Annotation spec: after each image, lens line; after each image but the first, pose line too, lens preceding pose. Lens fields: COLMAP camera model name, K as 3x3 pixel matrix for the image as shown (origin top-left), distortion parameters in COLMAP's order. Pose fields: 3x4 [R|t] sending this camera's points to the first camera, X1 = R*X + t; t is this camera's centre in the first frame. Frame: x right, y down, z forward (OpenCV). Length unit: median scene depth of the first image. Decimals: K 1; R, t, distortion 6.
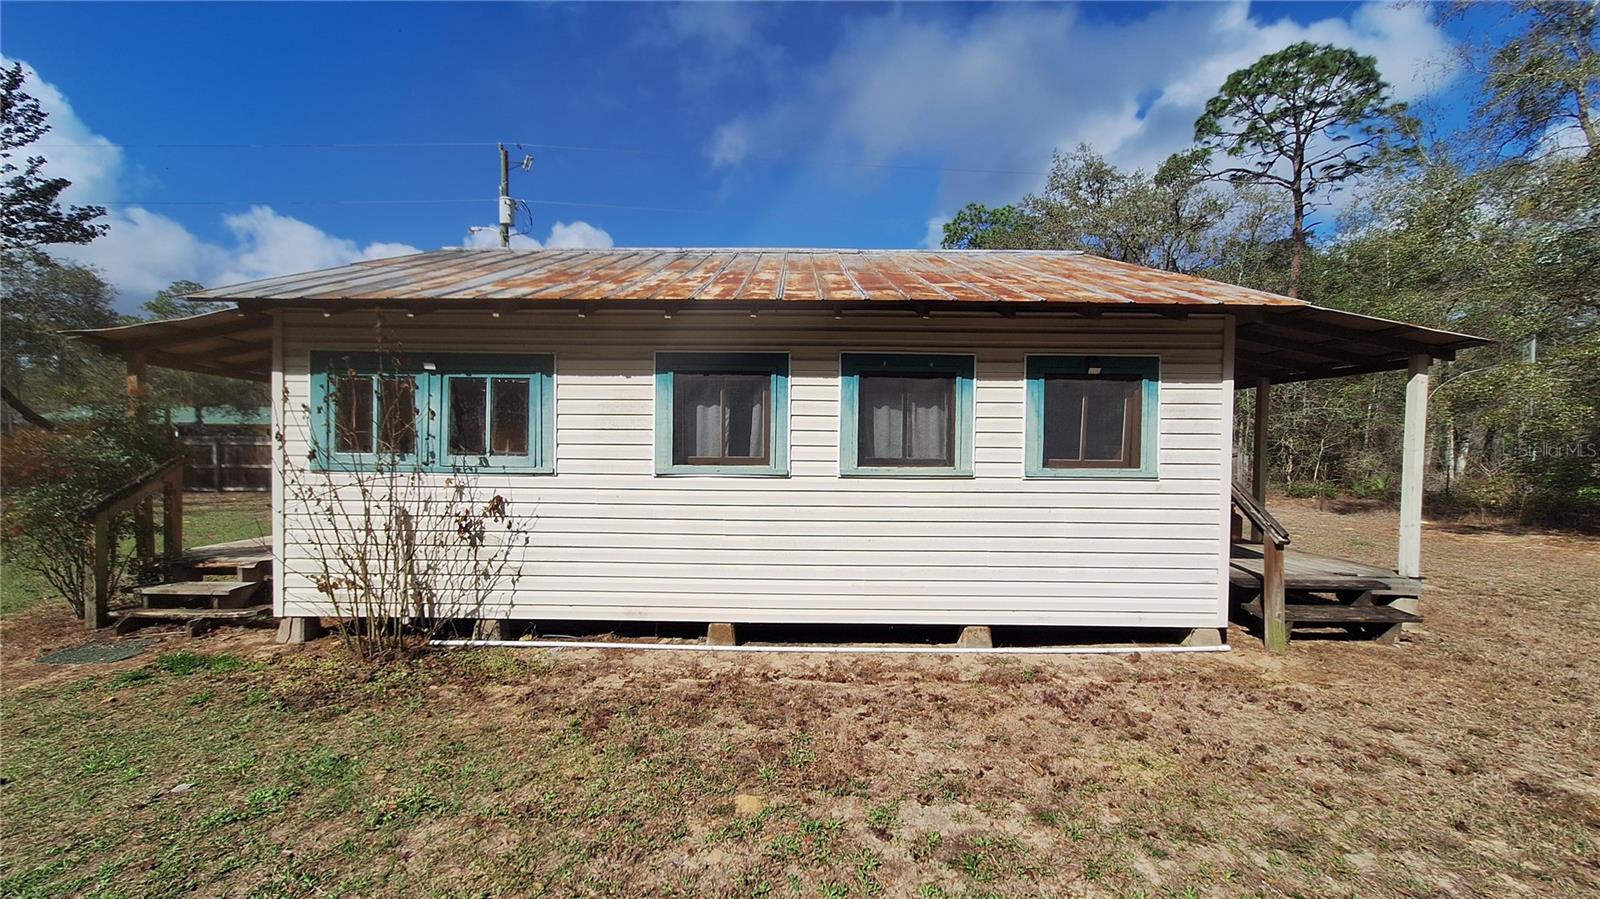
lens RADIAL K [[631.9, 0, 804.8], [0, 631.9, 448.5], [0, 0, 1]] dist [-0.002521, 0.000501]
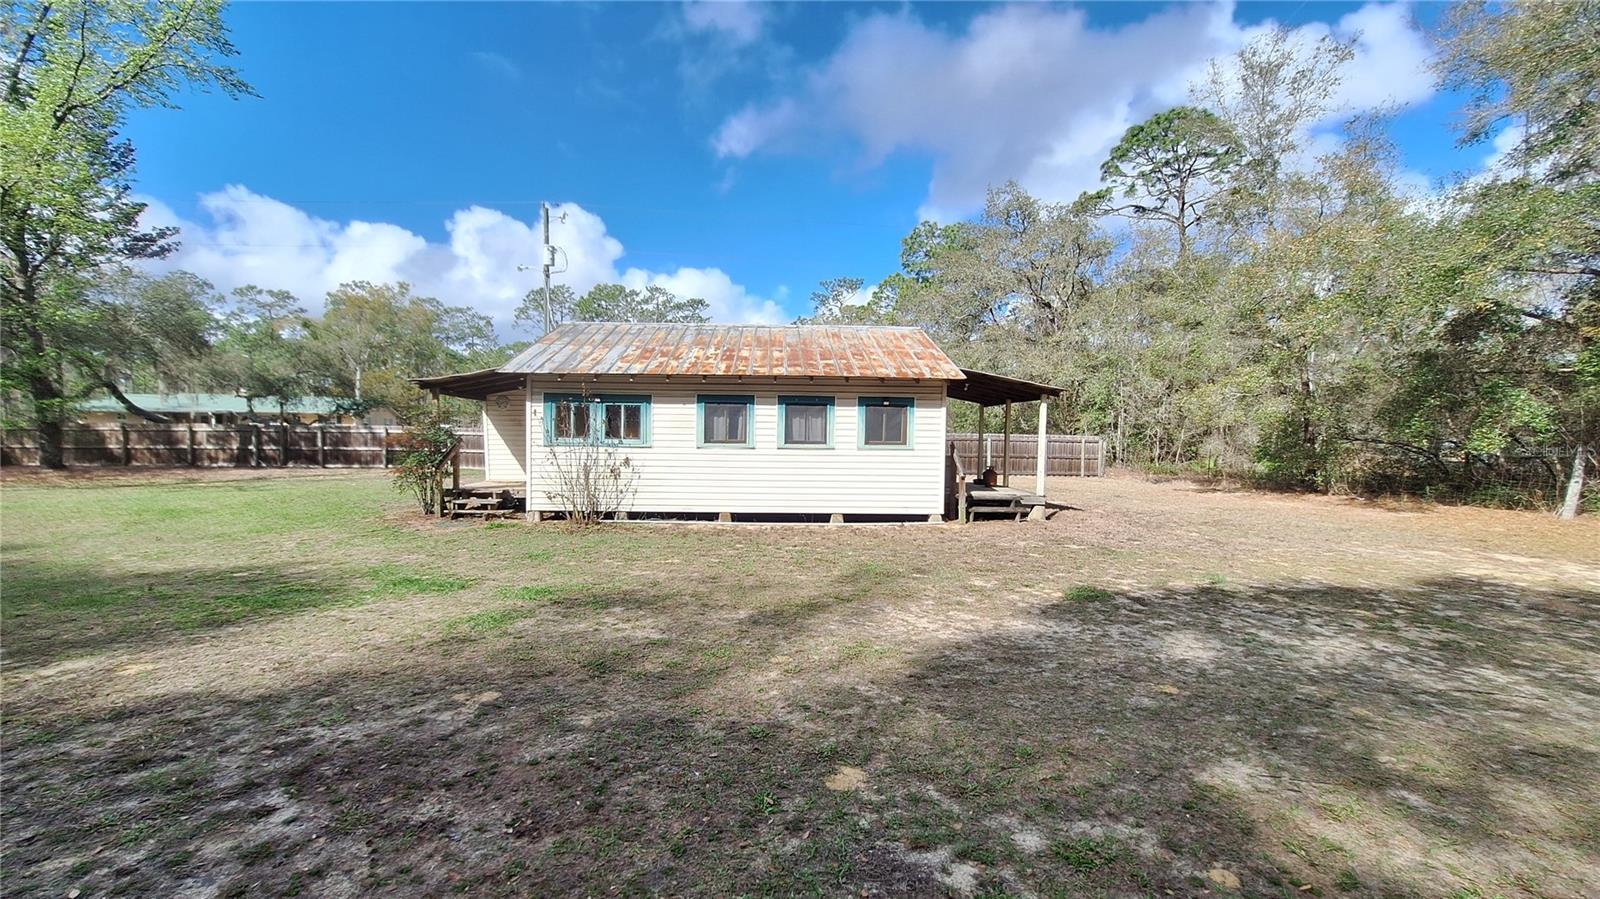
lens RADIAL K [[631.9, 0, 796.7], [0, 631.9, 455.2], [0, 0, 1]] dist [-0.002521, 0.000501]
pose [[0.999885, 0.000982, 0.015112, 0.089958], [-0.001475, 0.999467, 0.032601, -0.006095], [-0.015072, -0.032619, 0.999354, -1.270211]]
